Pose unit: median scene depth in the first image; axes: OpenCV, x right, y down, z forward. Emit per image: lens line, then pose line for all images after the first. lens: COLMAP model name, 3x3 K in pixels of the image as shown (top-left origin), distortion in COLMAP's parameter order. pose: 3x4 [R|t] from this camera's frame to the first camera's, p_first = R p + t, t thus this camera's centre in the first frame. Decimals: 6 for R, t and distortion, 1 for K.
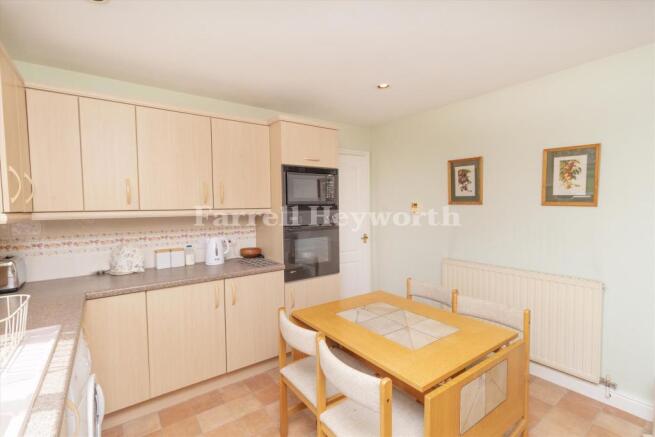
lens RADIAL K [[303.3, 0, 323.0], [0, 303.3, 220.7], [0, 0, 1]] dist [0.003555, -0.000030]
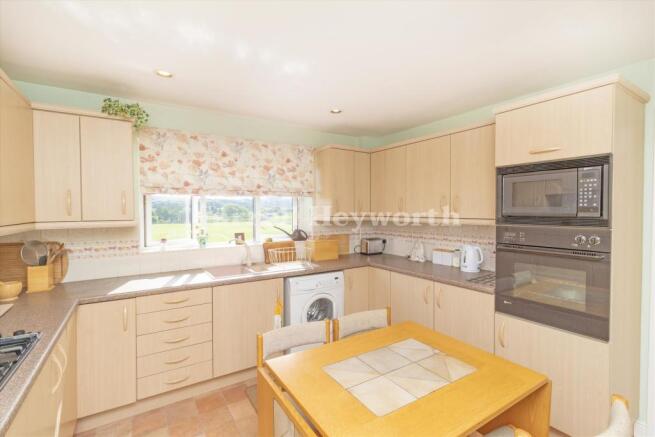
lens RADIAL K [[303.3, 0, 323.7], [0, 303.3, 213.7], [0, 0, 1]] dist [0.003555, -0.000030]
pose [[-0.063805, 0.026203, -0.997618, 0.747272], [-0.048261, 0.998405, 0.029310, -0.062334], [0.996795, 0.050017, -0.062439, 0.607262]]
